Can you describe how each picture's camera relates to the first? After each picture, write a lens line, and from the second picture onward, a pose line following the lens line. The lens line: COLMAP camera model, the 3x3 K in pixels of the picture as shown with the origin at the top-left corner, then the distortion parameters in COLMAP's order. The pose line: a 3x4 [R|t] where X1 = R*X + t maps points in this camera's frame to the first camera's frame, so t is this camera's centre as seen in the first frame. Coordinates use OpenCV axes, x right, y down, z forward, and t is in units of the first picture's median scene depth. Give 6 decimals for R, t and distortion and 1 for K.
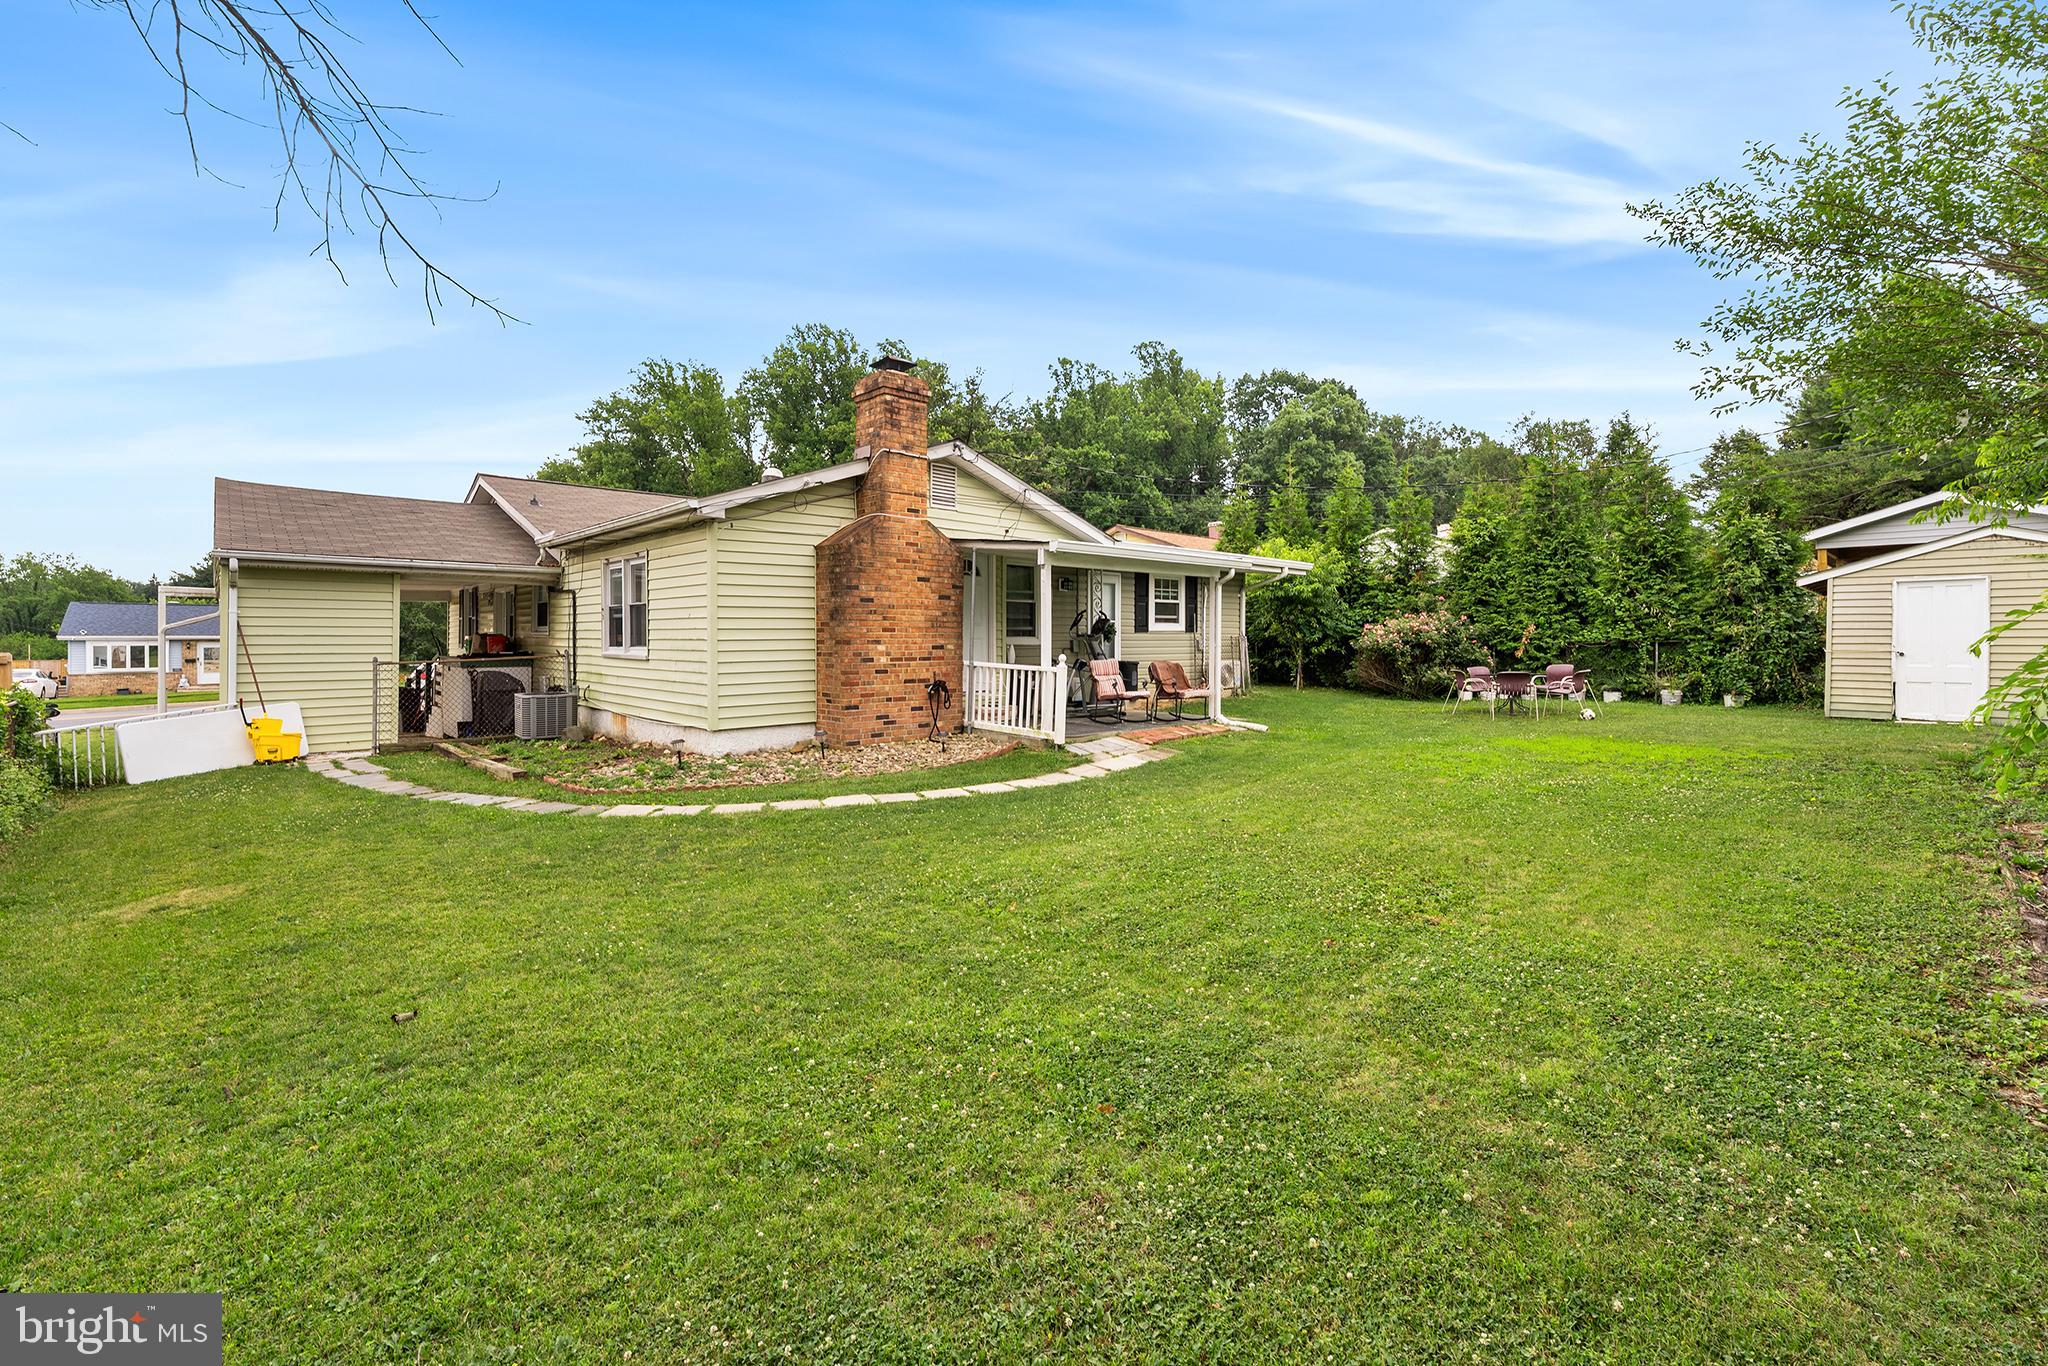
lens RADIAL K [[870.9, 0, 1041.6], [0, 870.9, 638.9], [0, 0, 1]] dist [0.001761, -0.001380]
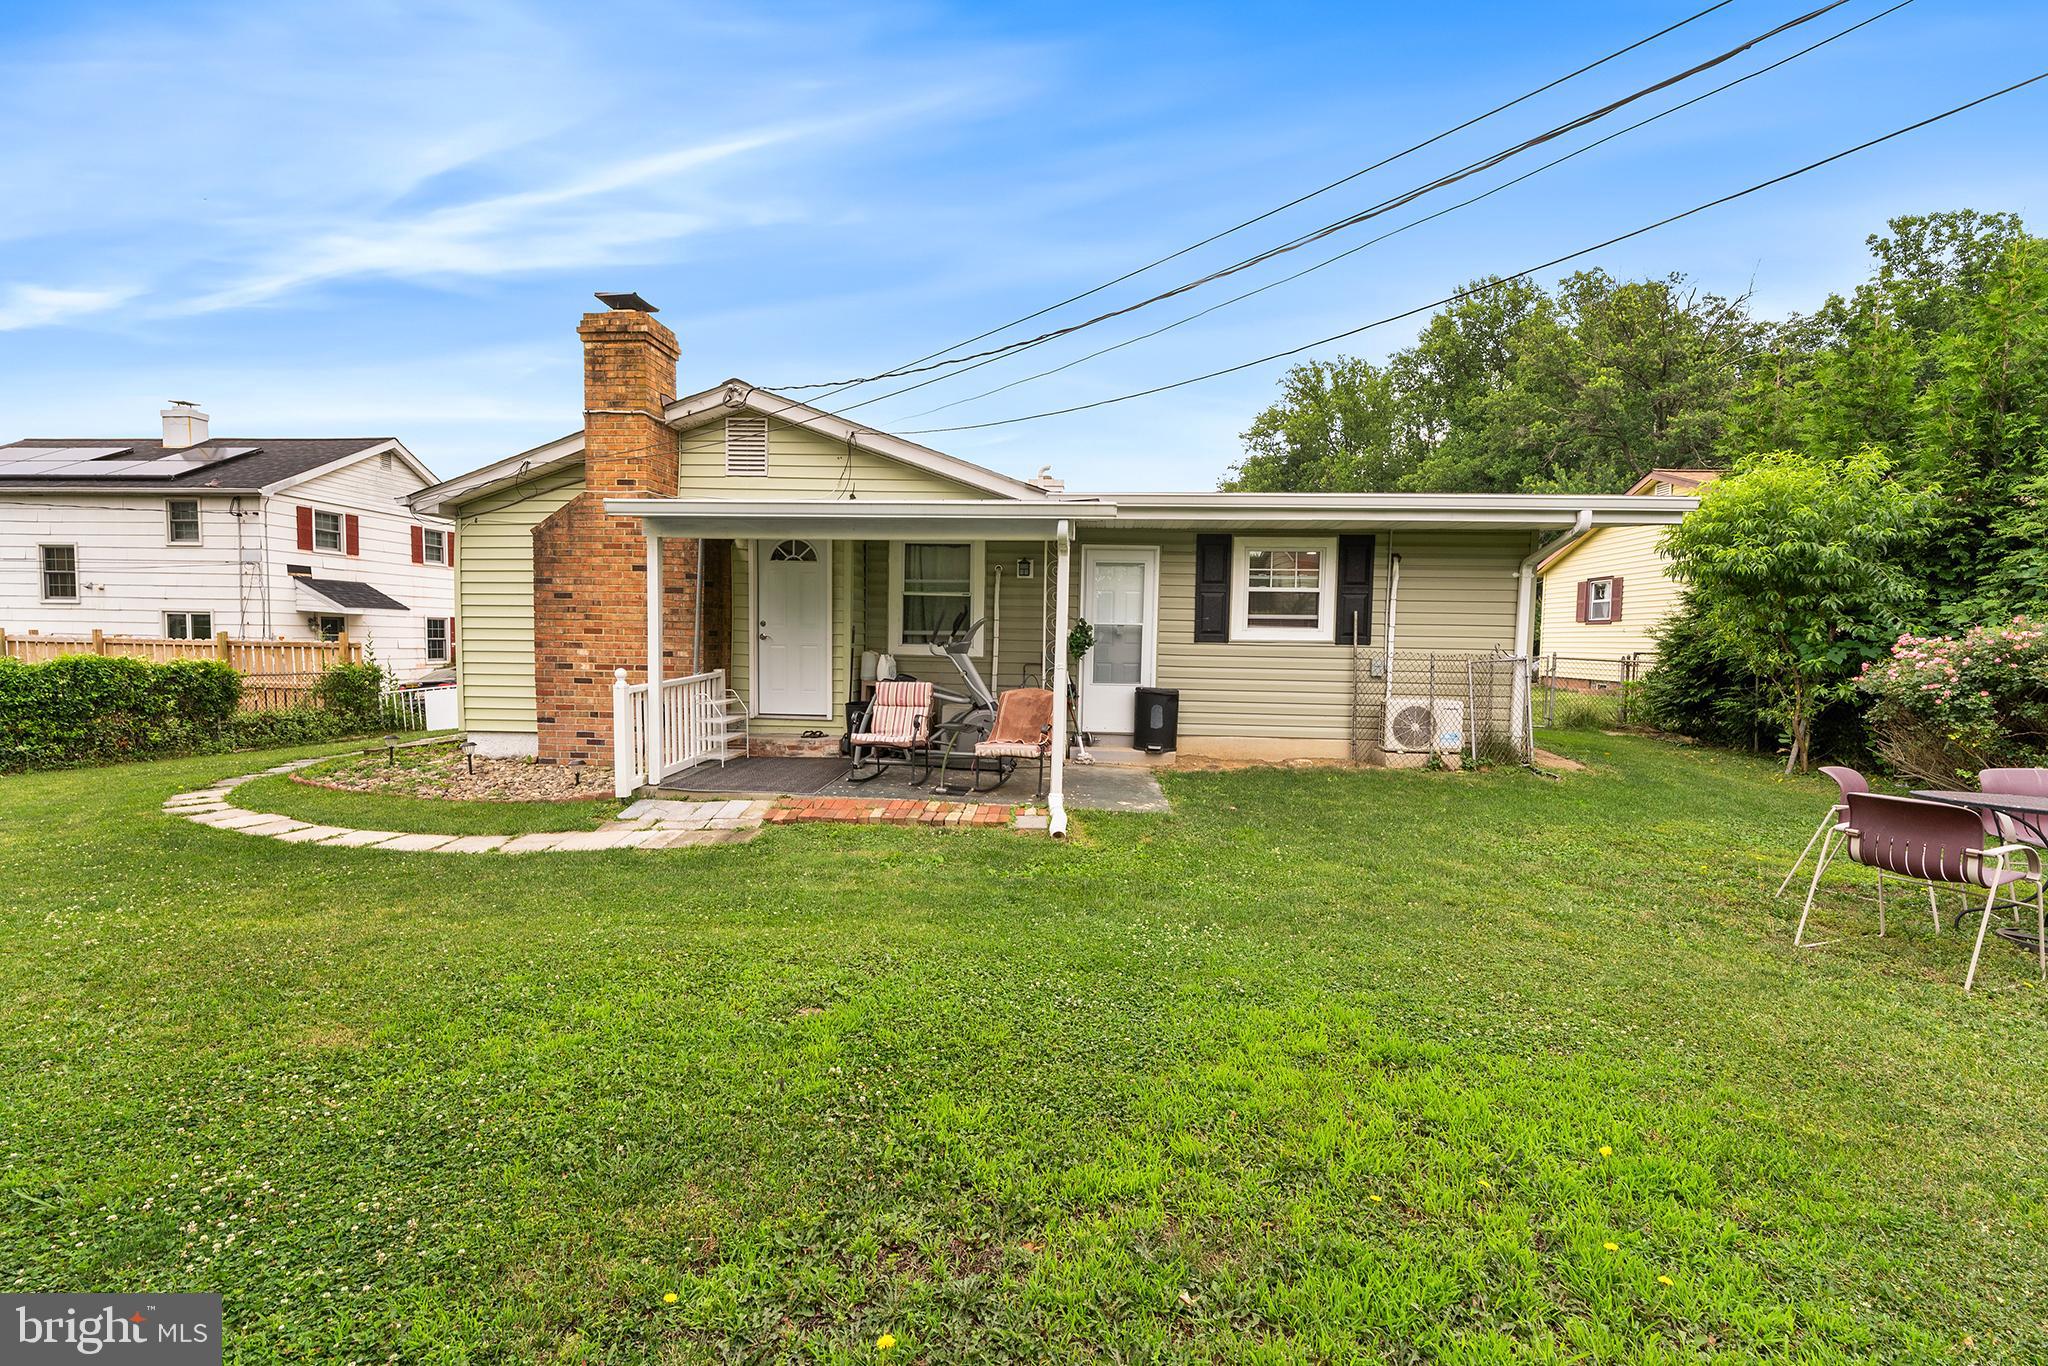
lens RADIAL K [[870.9, 0, 1029.6], [0, 870.9, 684.8], [0, 0, 1]] dist [0.001761, -0.001380]
pose [[0.665595, 0.049743, -0.744653, 0.472488], [-0.019517, 0.998595, 0.049261, -0.005330], [0.746057, -0.018254, 0.665631, 0.495488]]
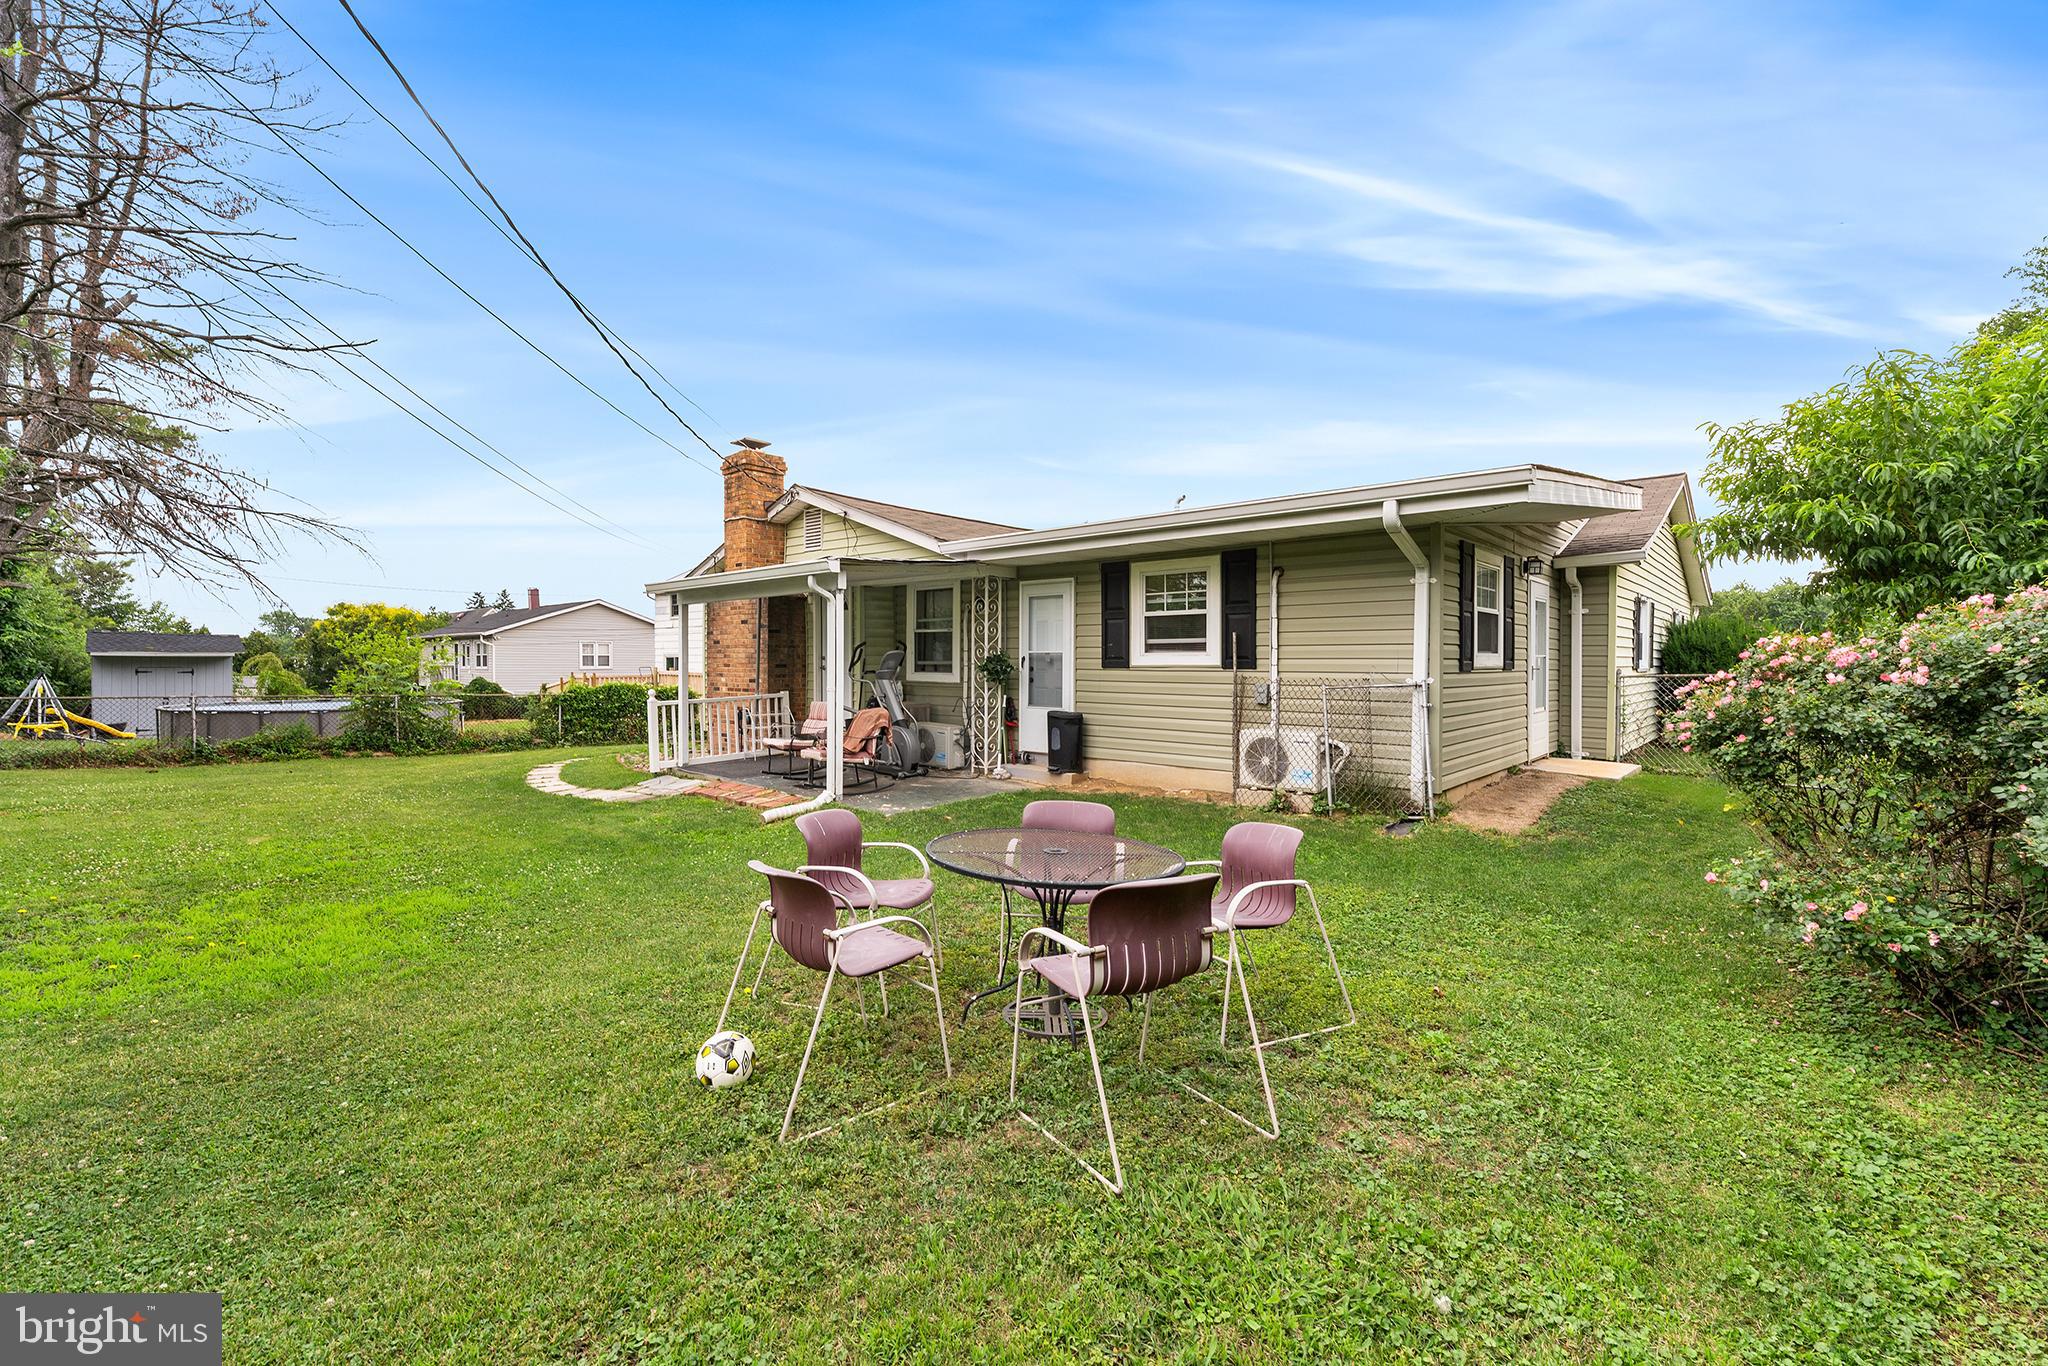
lens RADIAL K [[870.9, 0, 1023.9], [0, 870.9, 670.4], [0, 0, 1]] dist [0.001761, -0.001380]
pose [[0.053681, 0.009427, -0.998514, 0.708165], [-0.004832, 0.999946, 0.009181, -0.010972], [0.998546, 0.004332, 0.053724, 0.886494]]
